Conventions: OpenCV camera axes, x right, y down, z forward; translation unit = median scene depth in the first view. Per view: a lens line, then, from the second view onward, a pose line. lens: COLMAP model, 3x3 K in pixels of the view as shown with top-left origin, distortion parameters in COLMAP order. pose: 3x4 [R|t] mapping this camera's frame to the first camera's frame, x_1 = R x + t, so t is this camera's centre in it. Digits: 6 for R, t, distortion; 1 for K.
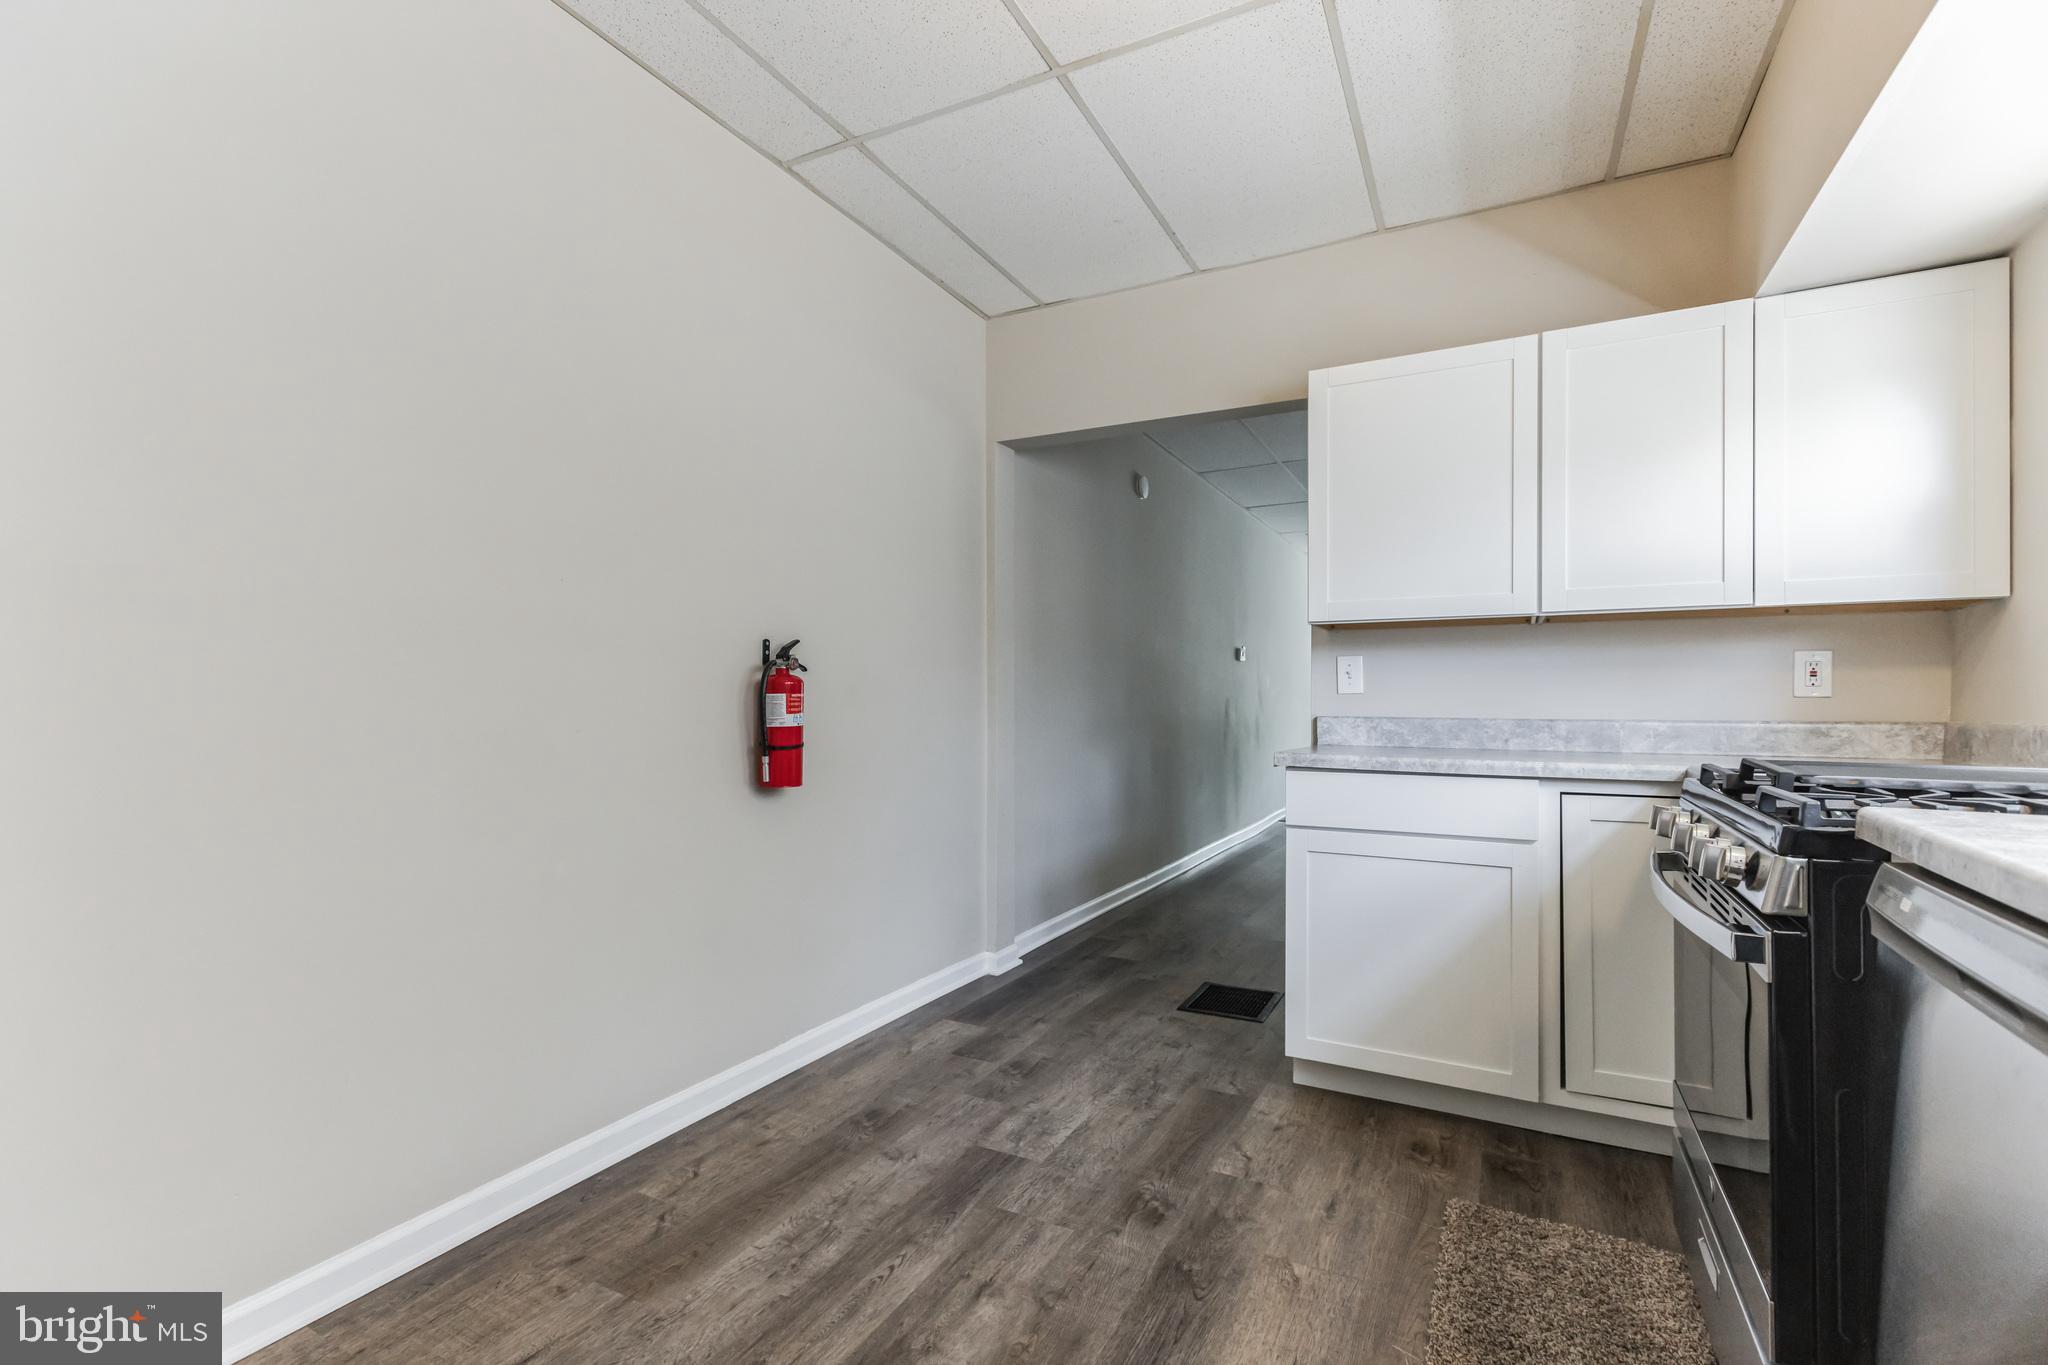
lens RADIAL K [[913.4, 0, 1023.9], [0, 913.4, 692.3], [0, 0, 1]] dist [0.002017, 0.000014]
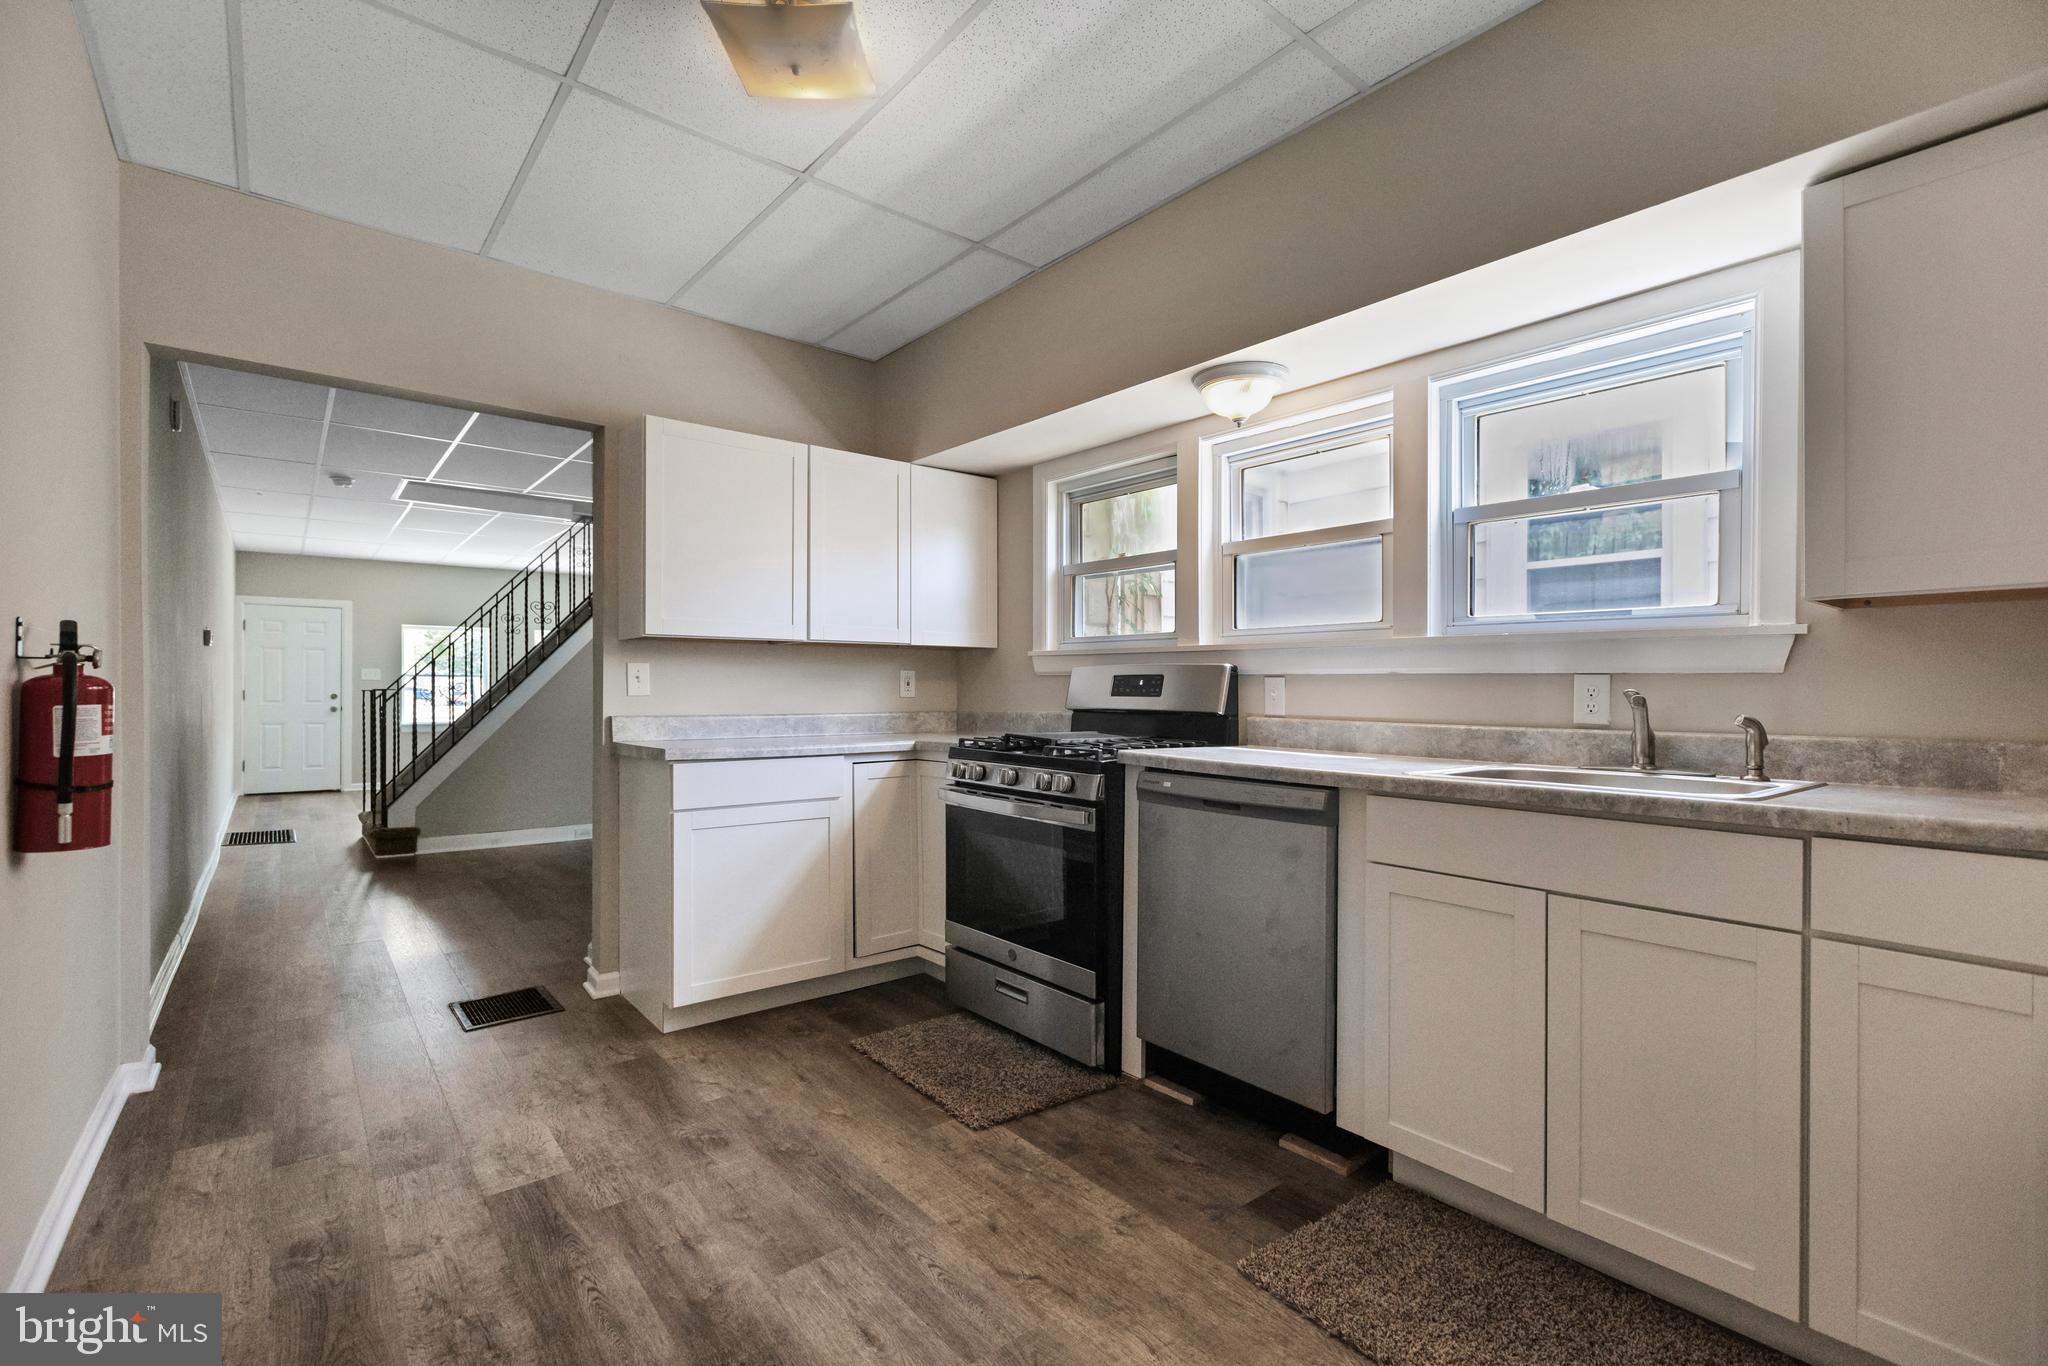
lens RADIAL K [[913.4, 0, 1023.9], [0, 913.4, 692.8], [0, 0, 1]] dist [0.002017, 0.000014]
pose [[0.386673, -0.003240, 0.922211, -0.683594], [-0.007754, 0.999947, 0.006764, -0.018835], [-0.922184, -0.009766, 0.386628, 0.153506]]
